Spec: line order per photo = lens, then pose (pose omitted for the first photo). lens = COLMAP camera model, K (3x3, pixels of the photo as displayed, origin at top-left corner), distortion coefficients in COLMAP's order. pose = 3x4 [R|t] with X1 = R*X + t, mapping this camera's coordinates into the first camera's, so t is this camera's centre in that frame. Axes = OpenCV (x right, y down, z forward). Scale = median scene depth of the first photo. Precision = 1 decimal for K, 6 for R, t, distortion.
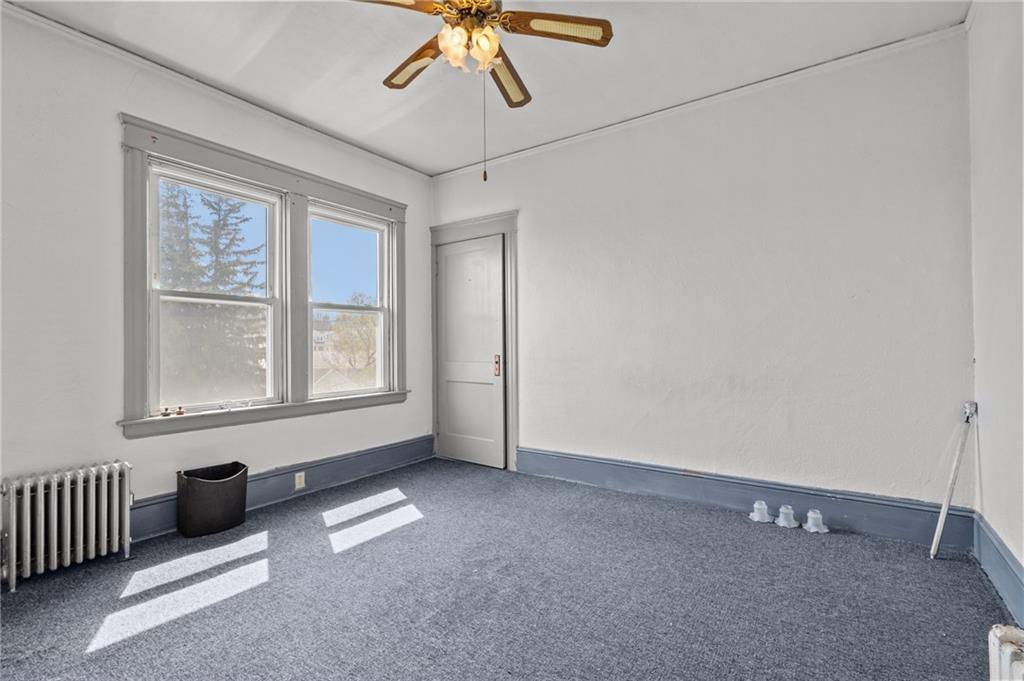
lens RADIAL K [[473.7, 0, 508.2], [0, 473.7, 340.1], [0, 0, 1]] dist [0.007137, -0.002768]
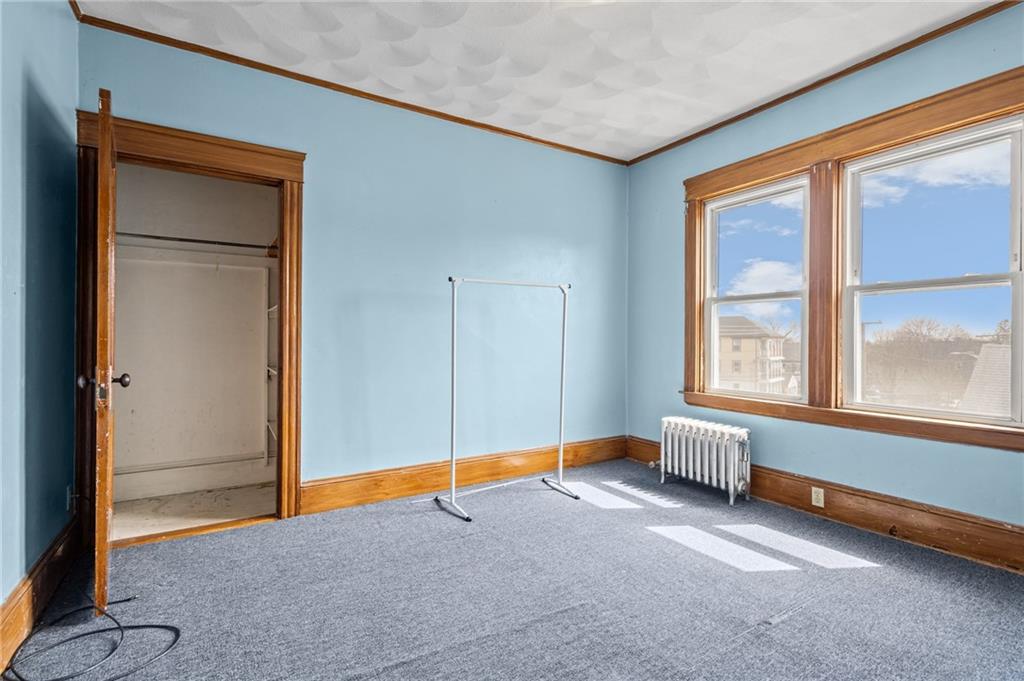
lens RADIAL K [[473.7, 0, 513.7], [0, 473.7, 338.5], [0, 0, 1]] dist [0.007137, -0.002768]
pose [[-0.383304, 0.003697, -0.923615, 0.672169], [0.014599, 0.999891, -0.002056, 0.001329], [0.923507, -0.014272, -0.383316, 0.982179]]
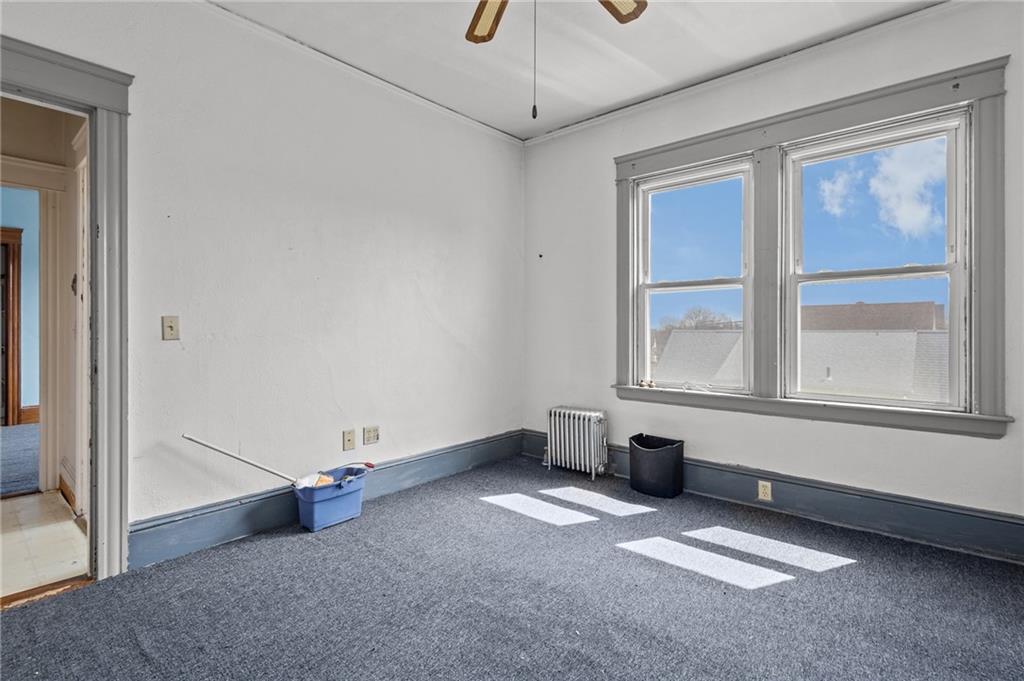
lens RADIAL K [[473.7, 0, 493.9], [0, 473.7, 328.7], [0, 0, 1]] dist [0.007137, -0.002768]
pose [[-0.113912, 0.001546, -0.993490, 0.531260], [0.010781, 0.999942, 0.000320, 0.005572], [0.993432, -0.010674, -0.113922, 0.742419]]
